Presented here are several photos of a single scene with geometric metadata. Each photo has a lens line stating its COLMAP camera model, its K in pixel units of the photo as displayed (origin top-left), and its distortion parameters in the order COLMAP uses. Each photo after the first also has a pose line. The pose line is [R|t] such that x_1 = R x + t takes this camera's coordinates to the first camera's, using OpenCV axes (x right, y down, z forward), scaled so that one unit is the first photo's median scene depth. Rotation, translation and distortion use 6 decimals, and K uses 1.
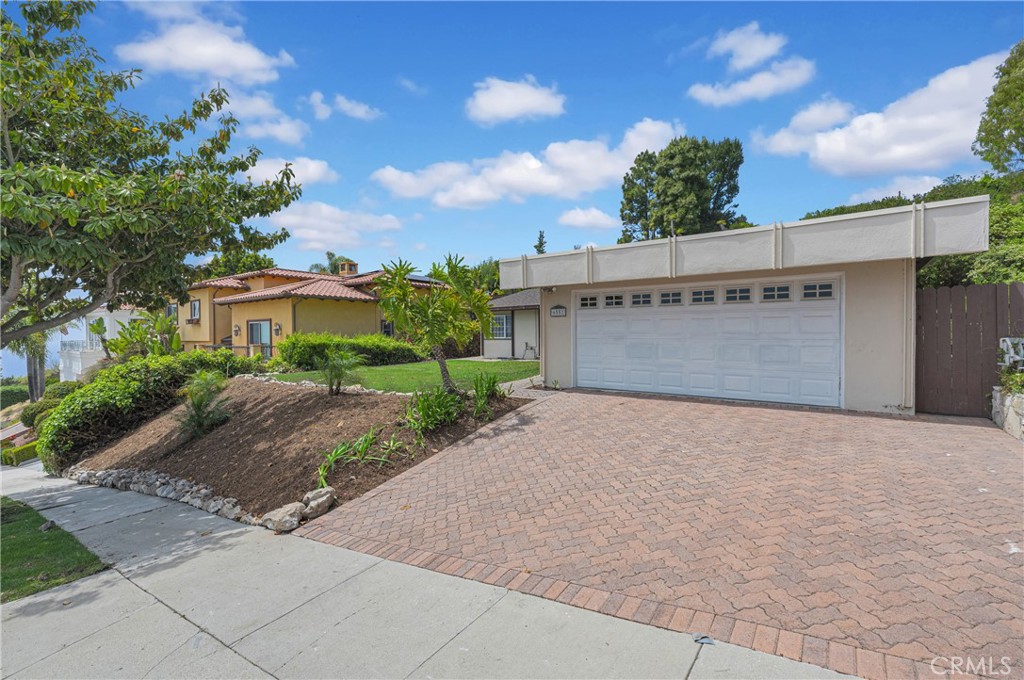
lens RADIAL K [[438.5, 0, 512.0], [0, 438.5, 340.0], [0, 0, 1]] dist [-0.000931, -0.000243]
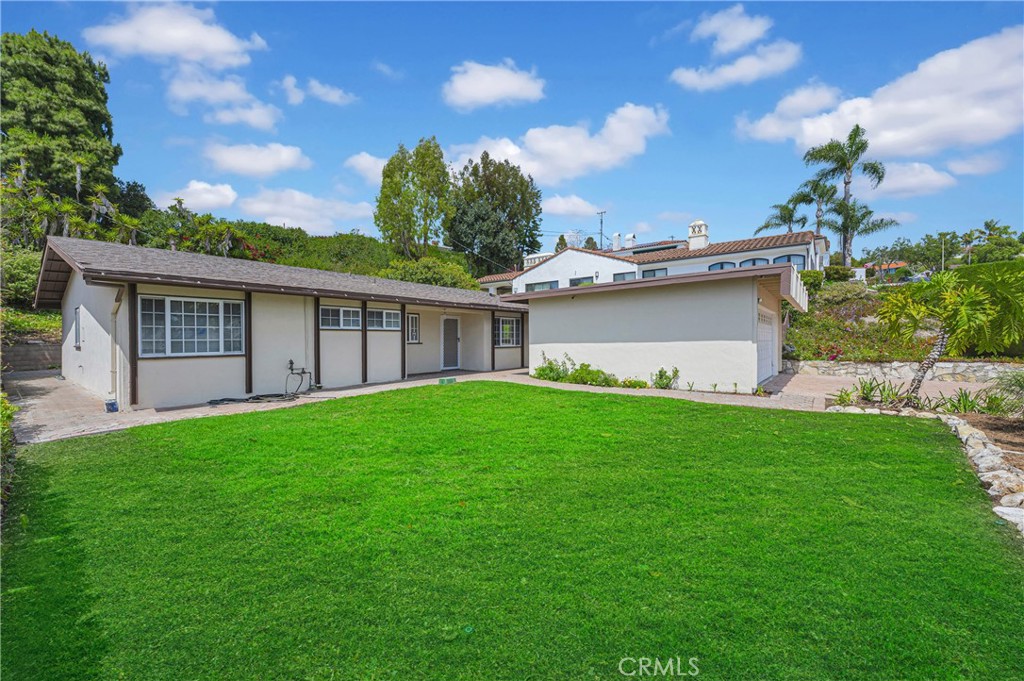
lens RADIAL K [[406.7, 0, 513.0], [0, 406.7, 343.2], [0, 0, 1]] dist [-0.000597, -0.000151]
pose [[0.030421, -0.001209, 0.999536, -1.084994], [0.019224, 0.999815, 0.000624, -0.025948], [-0.999352, 0.019197, 0.030439, 1.903470]]
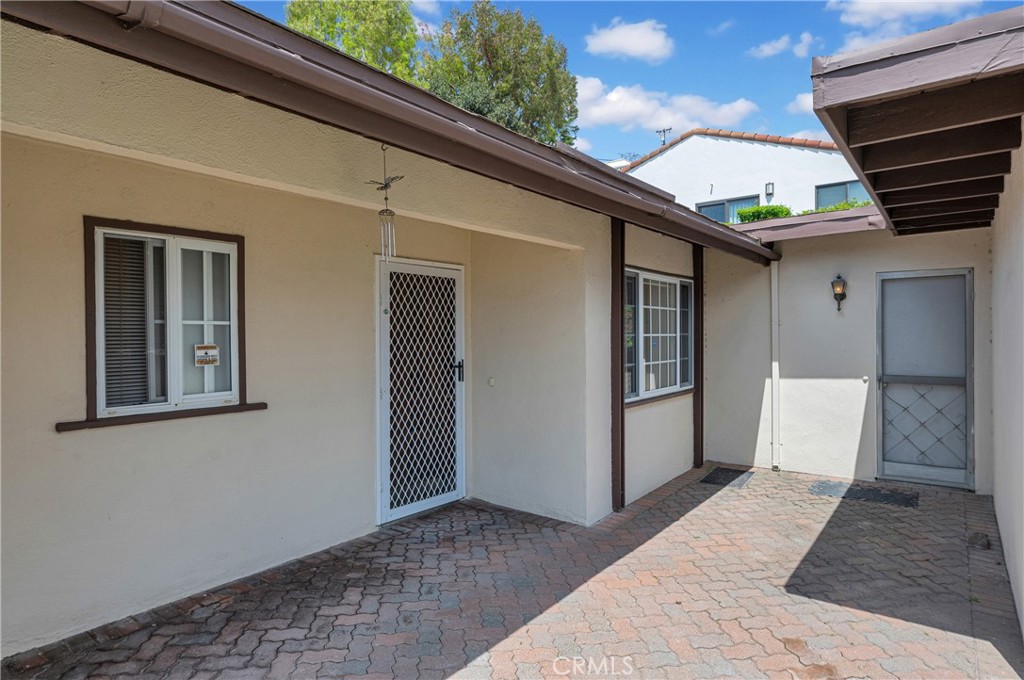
lens RADIAL K [[575.3, 0, 512.0], [0, 575.3, 340.0], [0, 0, 1]] dist [0.001562, 0.000347]
pose [[0.021844, -0.001153, 0.999761, 0.258122], [0.021972, 0.999758, 0.000673, -0.077811], [-0.999520, 0.021952, 0.021864, 2.155243]]
